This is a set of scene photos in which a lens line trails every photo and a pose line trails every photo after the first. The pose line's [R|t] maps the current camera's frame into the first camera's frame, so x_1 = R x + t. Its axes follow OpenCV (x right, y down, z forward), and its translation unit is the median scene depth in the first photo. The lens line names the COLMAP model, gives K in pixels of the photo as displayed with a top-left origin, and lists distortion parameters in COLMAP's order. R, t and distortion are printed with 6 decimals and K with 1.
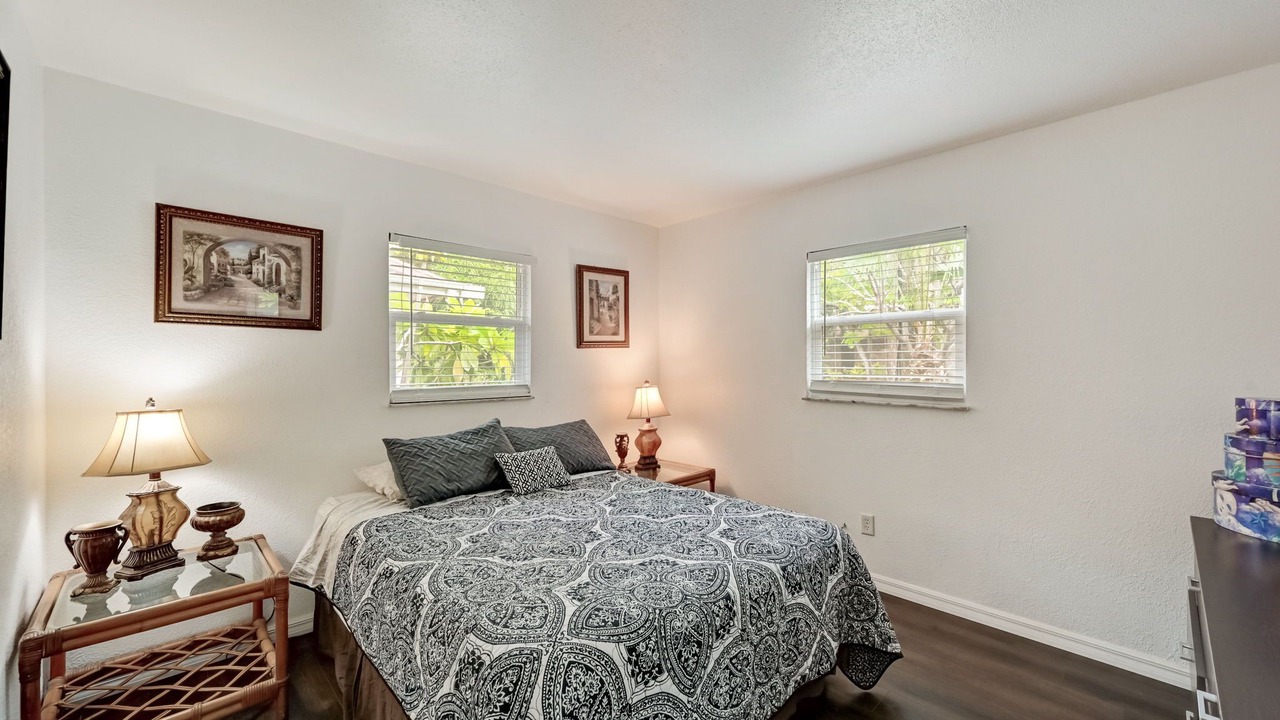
lens RADIAL K [[503.1, 0, 642.6], [0, 503.1, 360.0], [0, 0, 1]] dist [-0.000492, -0.000006]
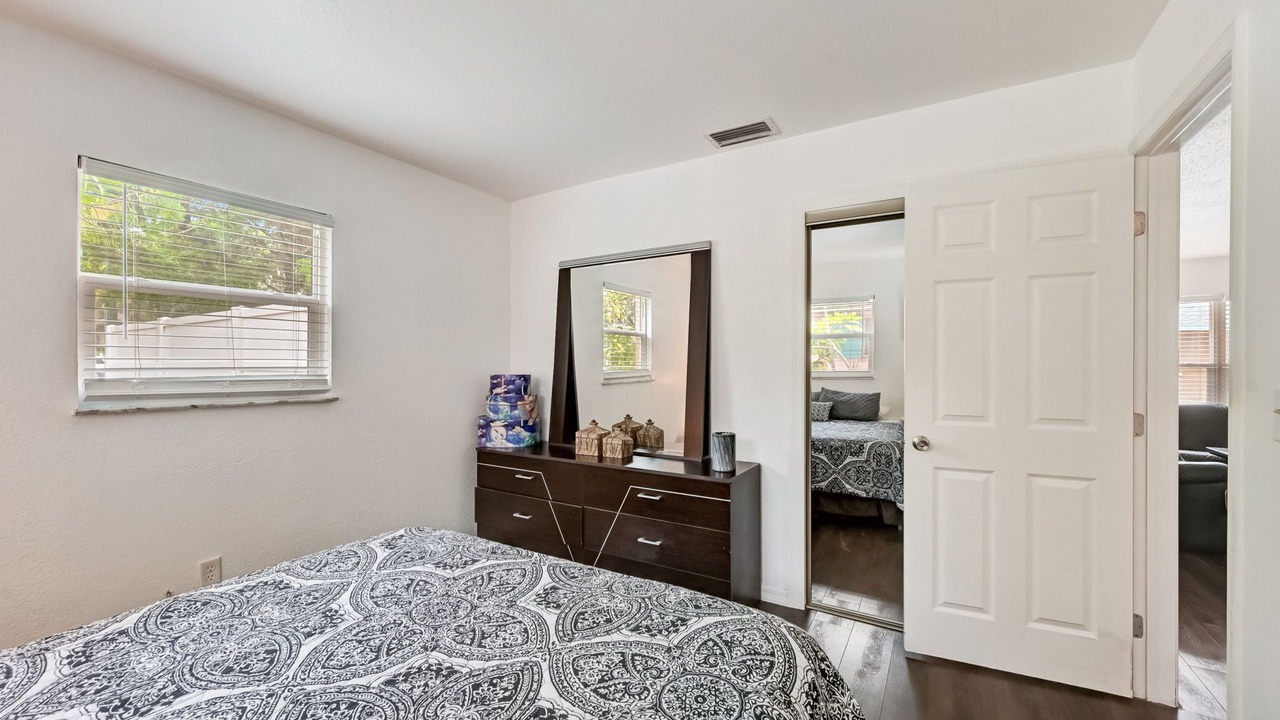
lens RADIAL K [[503.1, 0, 639.4], [0, 503.1, 362.5], [0, 0, 1]] dist [-0.000492, -0.000006]
pose [[-0.255142, 0.000657, 0.966903, -0.455530], [-0.005275, 0.999984, -0.002072, 0.021448], [-0.966889, -0.005629, -0.255135, 0.636306]]
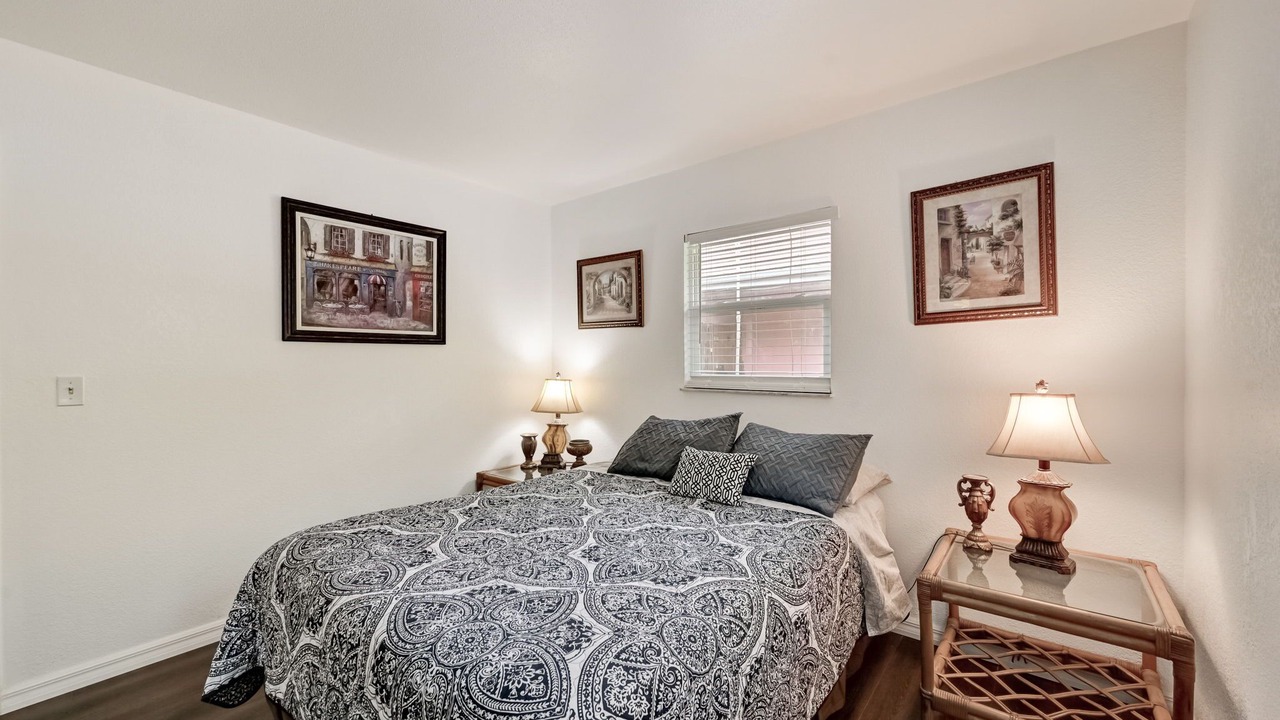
lens RADIAL K [[503.1, 0, 644.8], [0, 503.1, 358.1], [0, 0, 1]] dist [-0.000492, -0.000006]
pose [[0.127043, -0.004055, -0.991889, 0.599042], [0.006505, 0.999974, -0.003255, 0.024257], [0.991876, -0.006039, 0.127066, 0.770008]]
